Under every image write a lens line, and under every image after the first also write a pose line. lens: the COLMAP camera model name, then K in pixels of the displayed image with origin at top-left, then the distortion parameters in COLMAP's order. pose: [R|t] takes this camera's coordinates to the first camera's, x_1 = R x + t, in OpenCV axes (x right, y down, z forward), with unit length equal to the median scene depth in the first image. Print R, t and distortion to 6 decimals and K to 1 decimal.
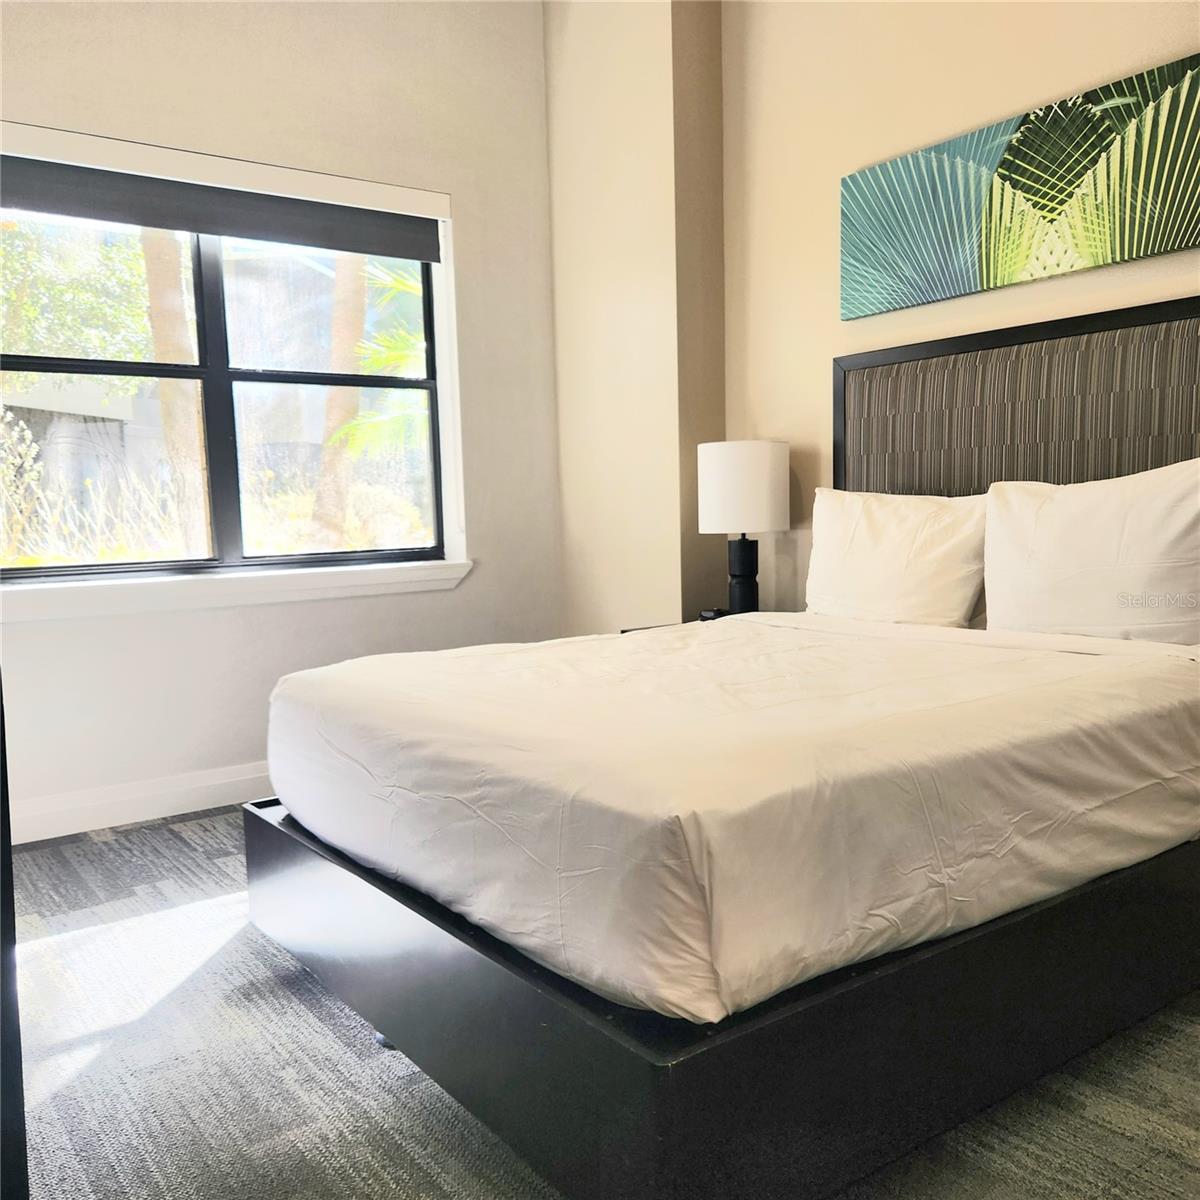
lens RADIAL K [[1073.2, 0, 605.9], [0, 1073.2, 590.3], [0, 0, 1]] dist [0.089382, -0.082957]
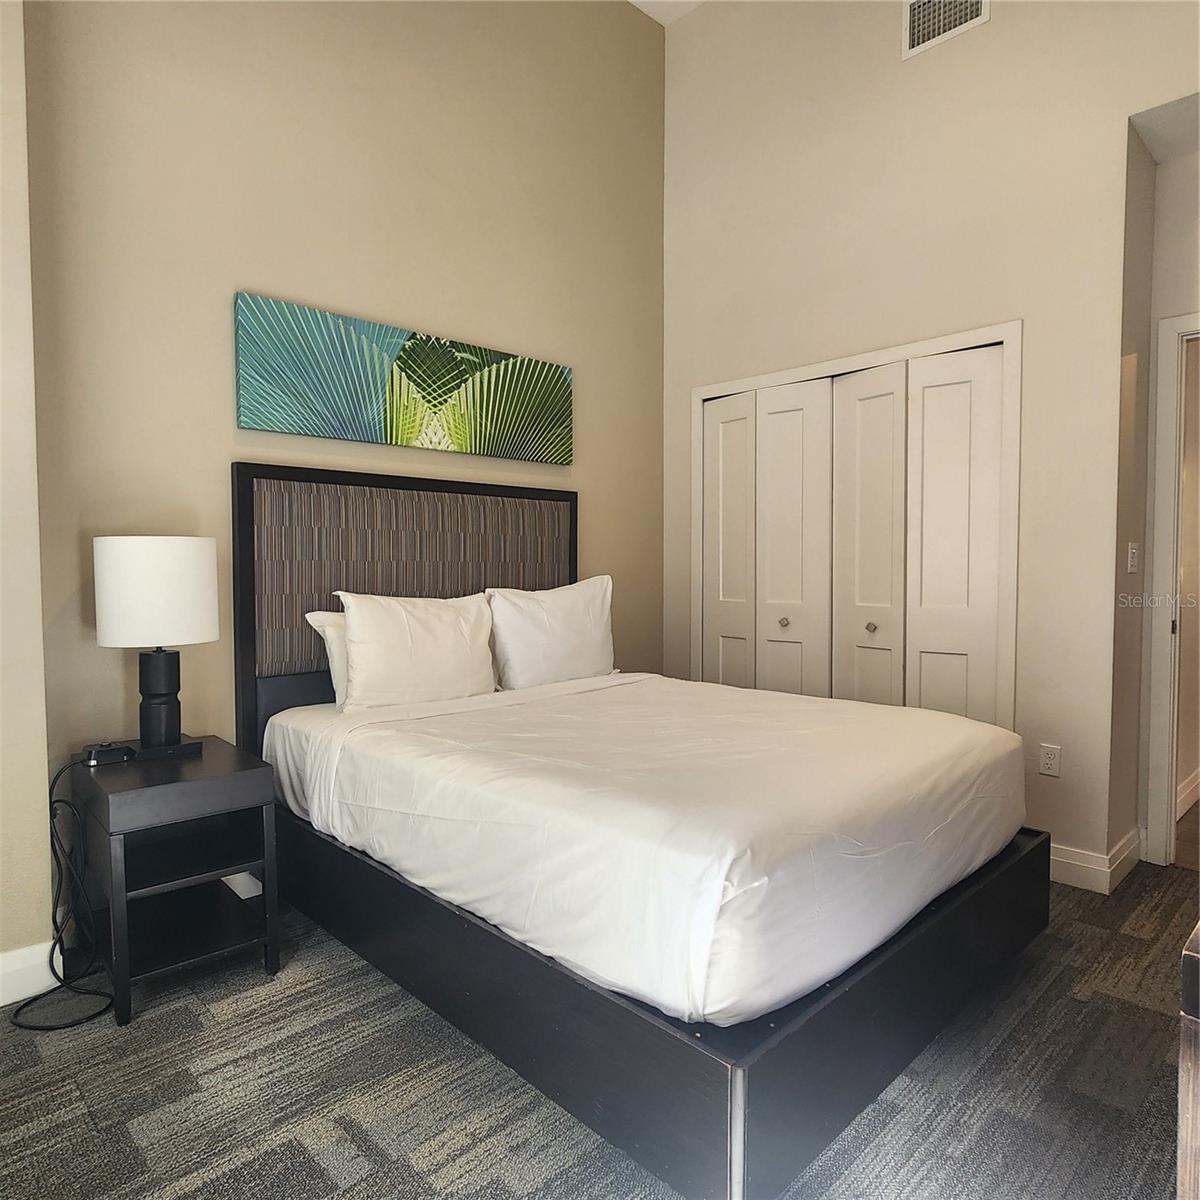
lens RADIAL K [[779.2, 0, 600.0], [0, 779.2, 600.0], [0, 0, 1]] dist [-0.004377, -0.000412]
pose [[-0.139819, -0.004975, 0.990165, -0.641906], [0.097338, 0.995075, 0.018745, -0.081195], [-0.985381, 0.099002, -0.138647, 0.915067]]
